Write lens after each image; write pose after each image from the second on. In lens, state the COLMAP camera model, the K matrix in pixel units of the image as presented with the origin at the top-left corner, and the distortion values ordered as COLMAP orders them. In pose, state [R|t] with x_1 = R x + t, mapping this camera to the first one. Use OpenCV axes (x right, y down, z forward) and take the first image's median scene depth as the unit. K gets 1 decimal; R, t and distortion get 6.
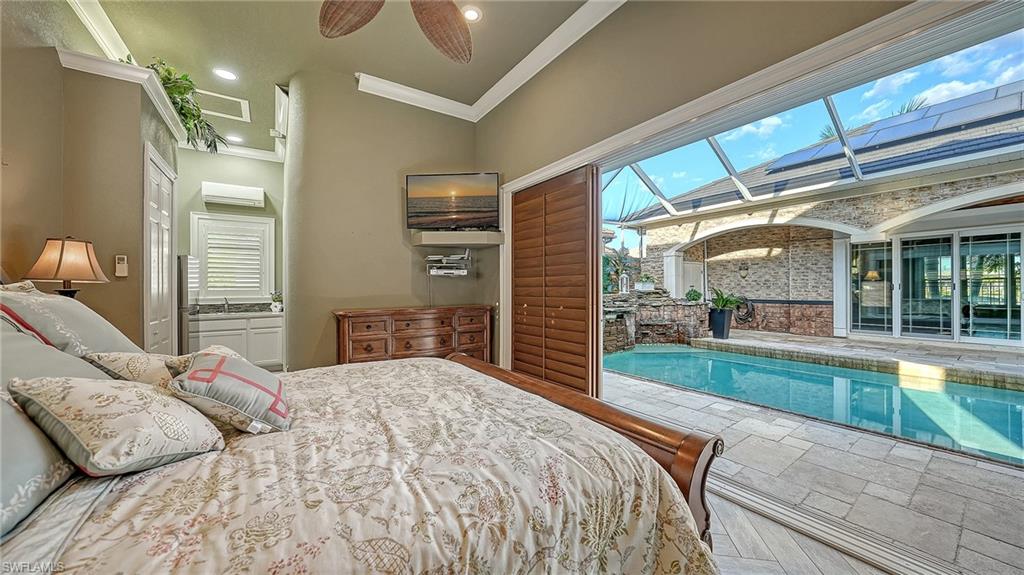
lens RADIAL K [[356.6, 0, 515.5], [0, 356.6, 289.8], [0, 0, 1]] dist [-0.017195, -0.000128]
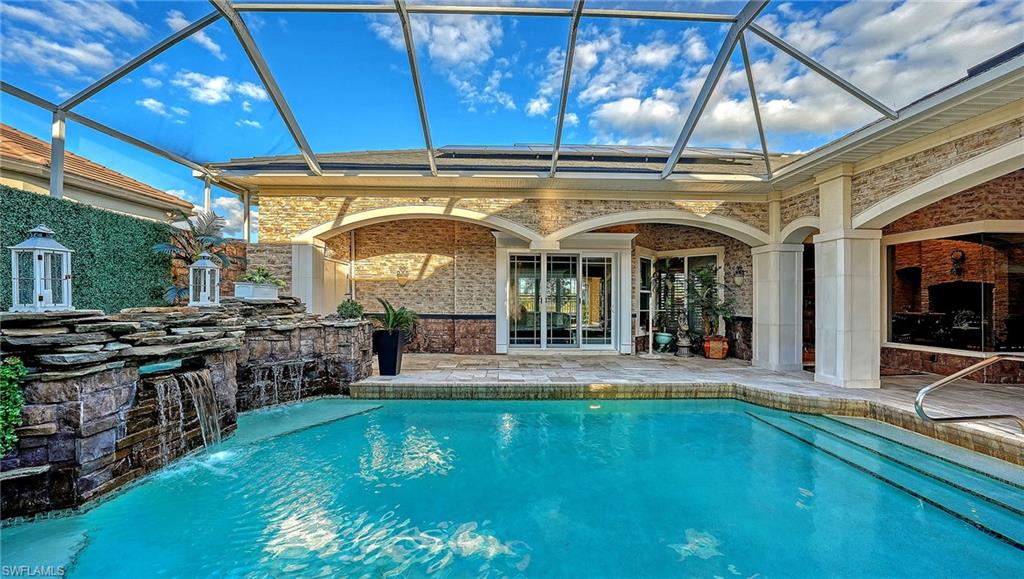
lens RADIAL K [[361.8, 0, 519.6], [0, 361.8, 306.8], [0, 0, 1]] dist [-0.014344, -0.000013]
pose [[0.535773, 0.001309, 0.844361, 0.137052], [-0.009615, 0.999943, 0.004551, 0.005536], [-0.844307, -0.010556, 0.535755, 0.430211]]
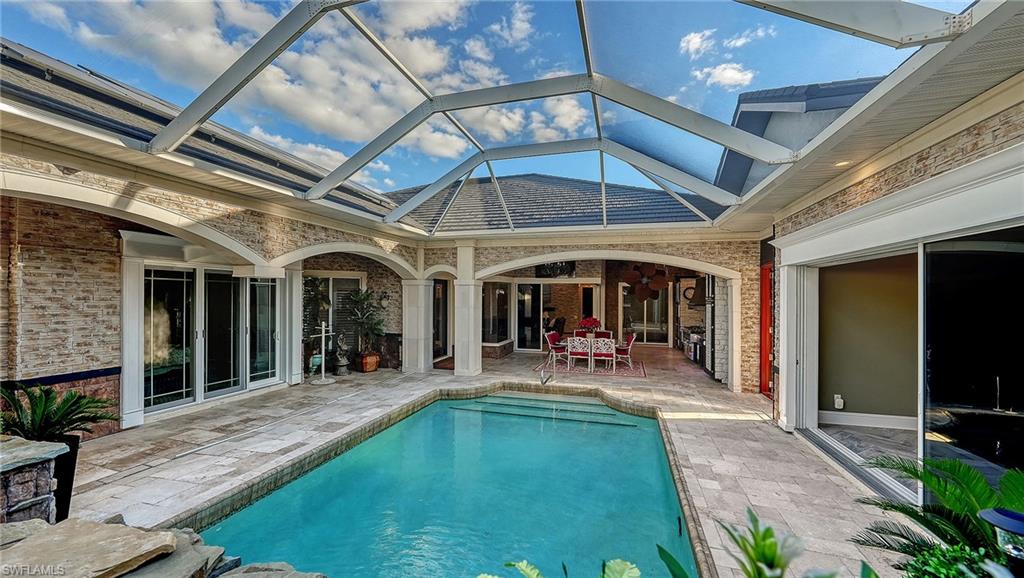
lens RADIAL K [[389.7, 0, 506.3], [0, 389.7, 297.7], [0, 0, 1]] dist [-0.012612, 0.000207]
pose [[-0.627382, 0.002081, 0.778708, 0.047151], [0.001963, 0.999997, -0.001091, -0.073230], [-0.778709, 0.000844, -0.627385, 0.882232]]
